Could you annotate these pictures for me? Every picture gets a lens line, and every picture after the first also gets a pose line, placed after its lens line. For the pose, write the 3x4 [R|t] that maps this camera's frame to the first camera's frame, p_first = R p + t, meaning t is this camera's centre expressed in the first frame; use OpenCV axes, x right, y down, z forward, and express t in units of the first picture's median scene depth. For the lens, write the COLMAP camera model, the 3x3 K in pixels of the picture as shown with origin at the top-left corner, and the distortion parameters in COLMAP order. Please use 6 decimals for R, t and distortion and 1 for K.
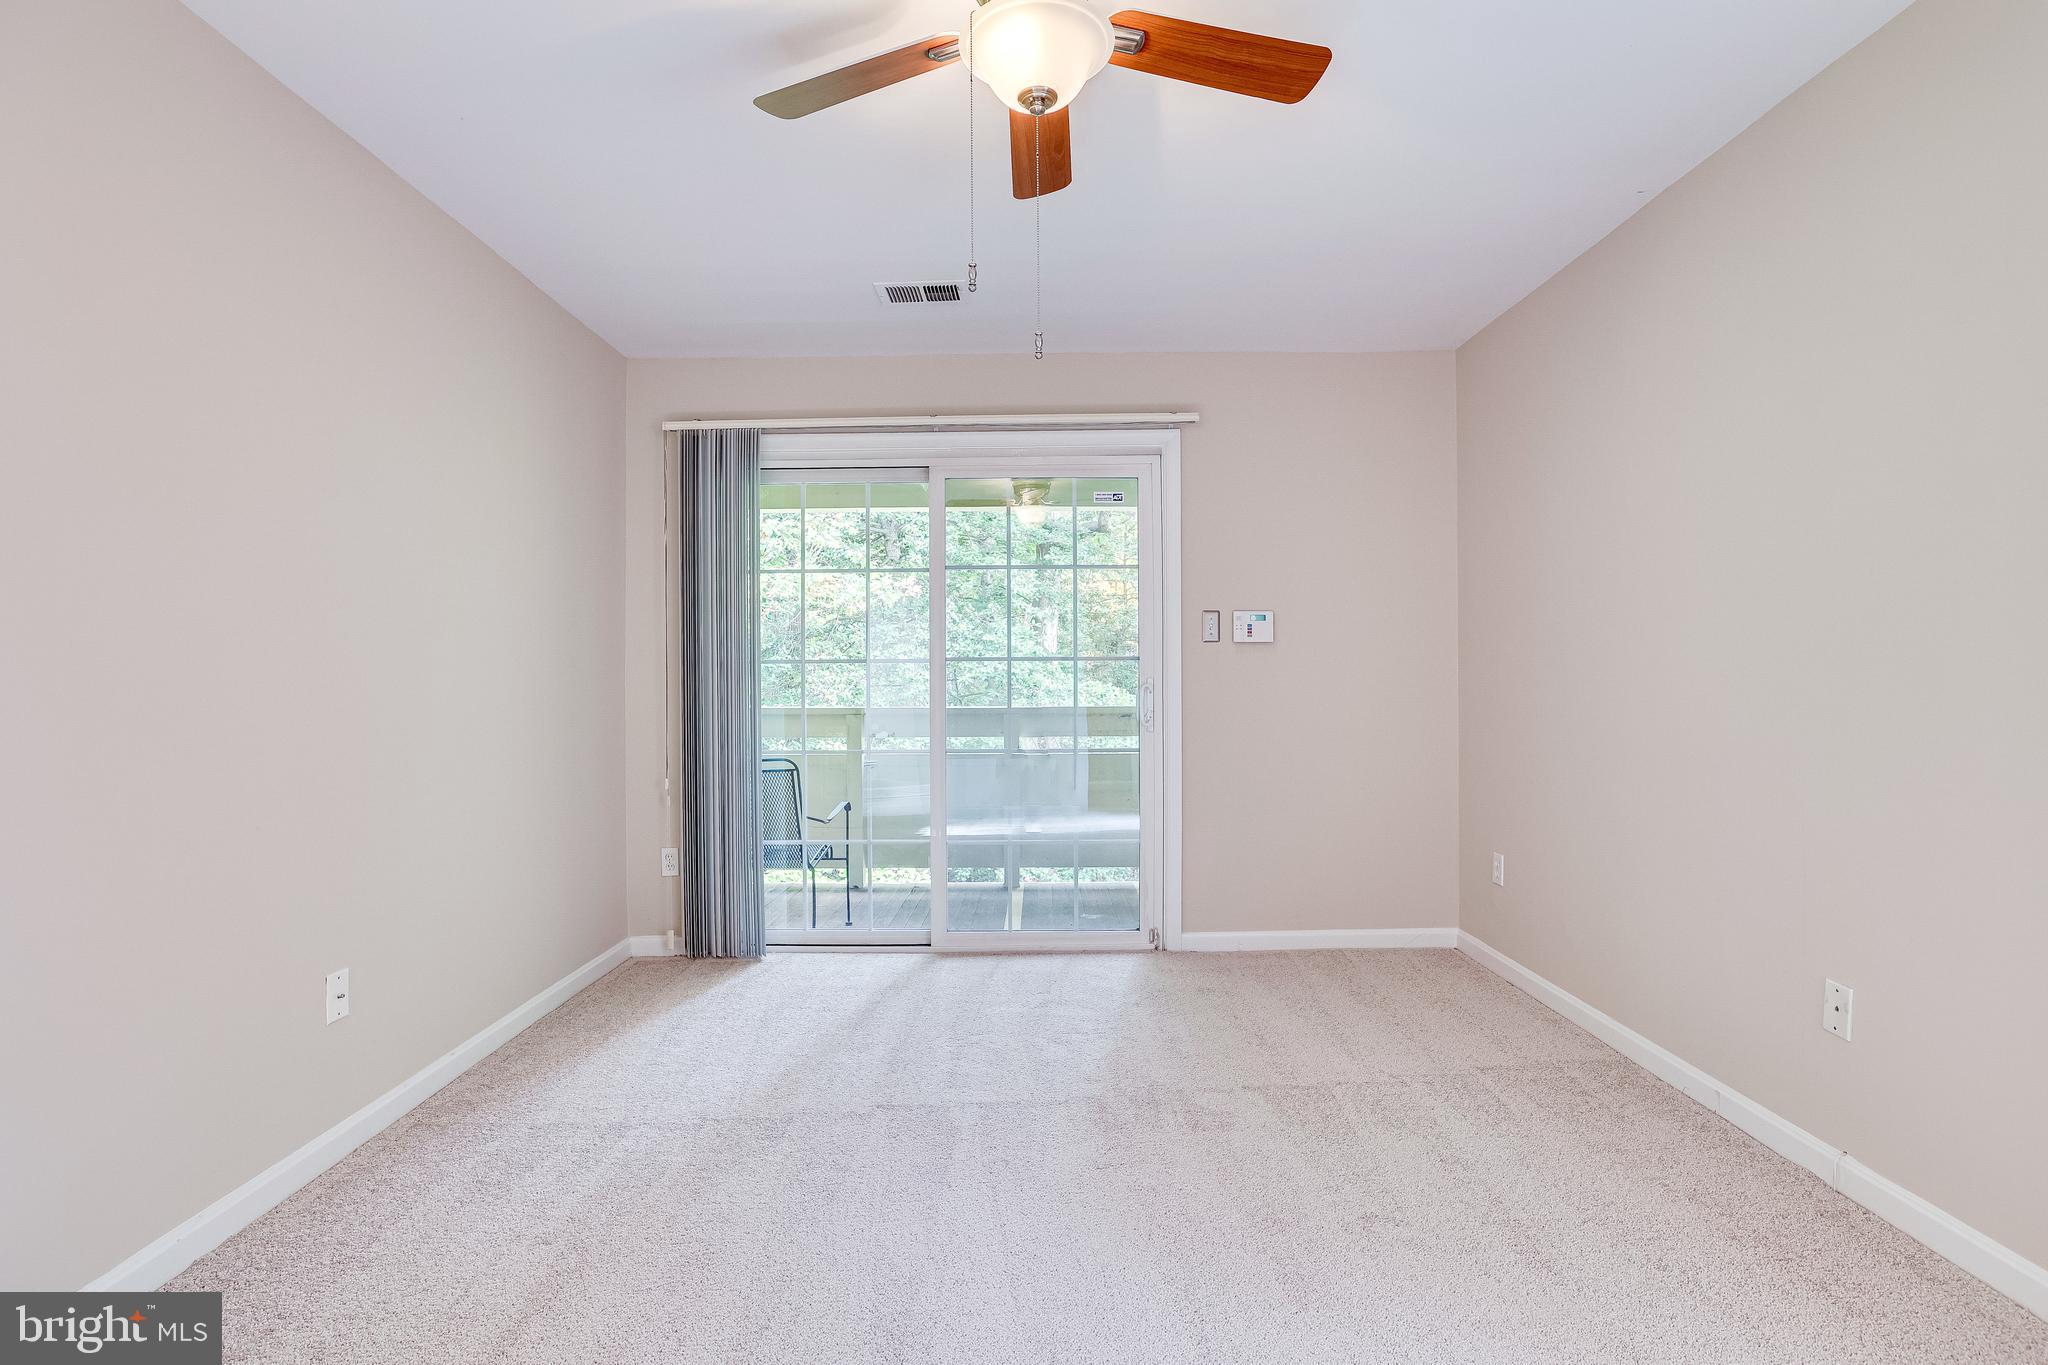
lens RADIAL K [[1004.5, 0, 1013.6], [0, 1004.5, 681.8], [0, 0, 1]] dist [-0.025622, 0.014151]
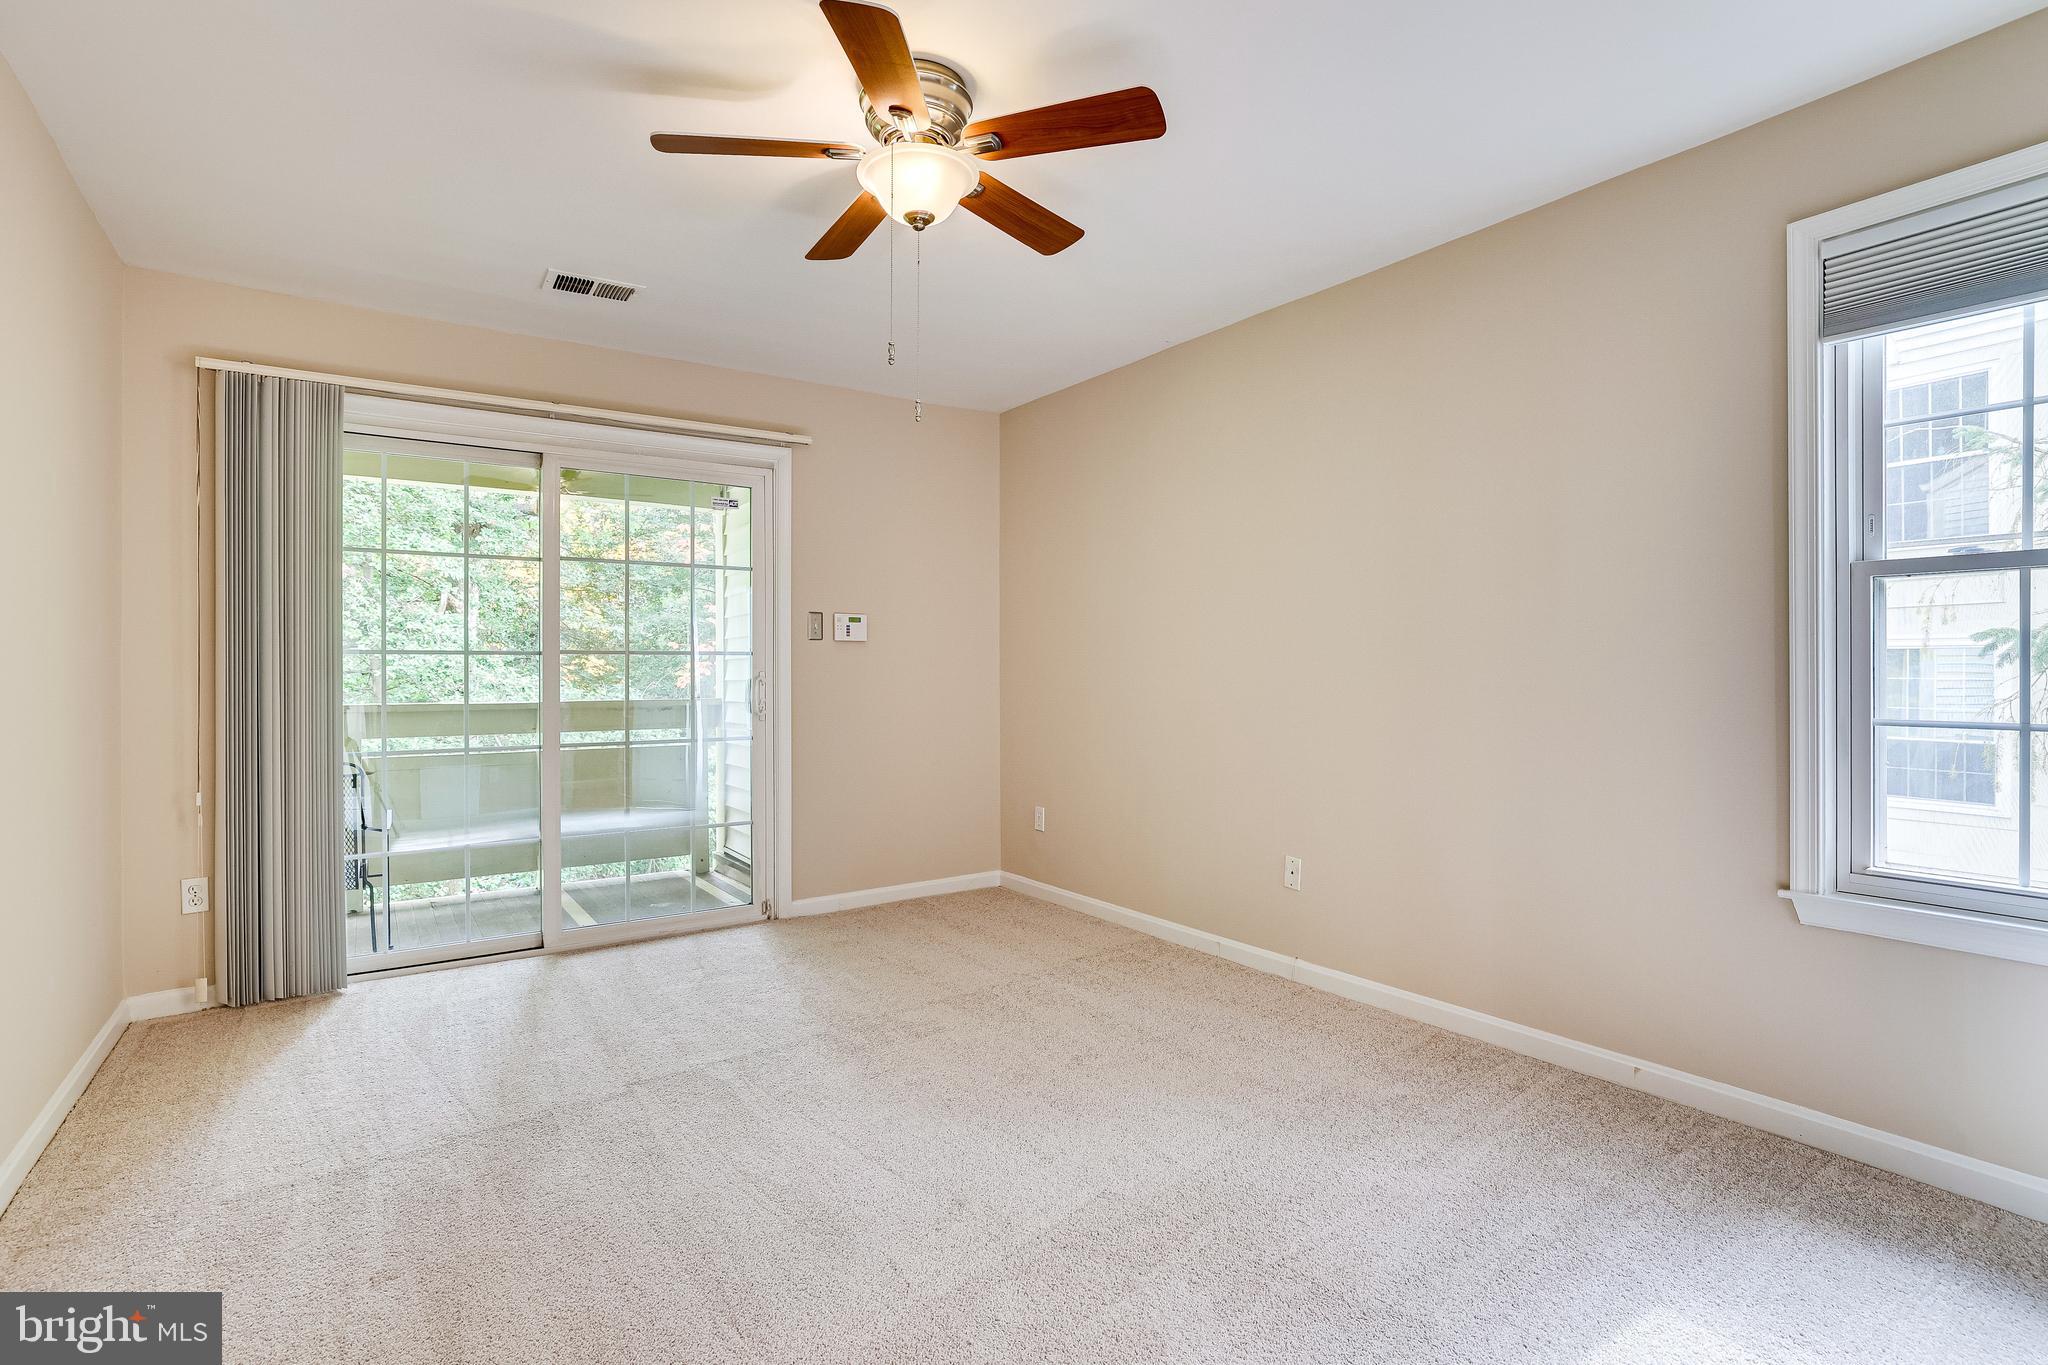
lens RADIAL K [[1004.5, 0, 1017.7], [0, 1004.5, 672.1], [0, 0, 1]] dist [-0.025622, 0.014151]
pose [[0.813215, 0.003204, 0.581955, -0.279967], [-0.000704, 0.999990, -0.004522, 0.001067], [-0.581963, 0.003267, 0.813209, -0.051055]]
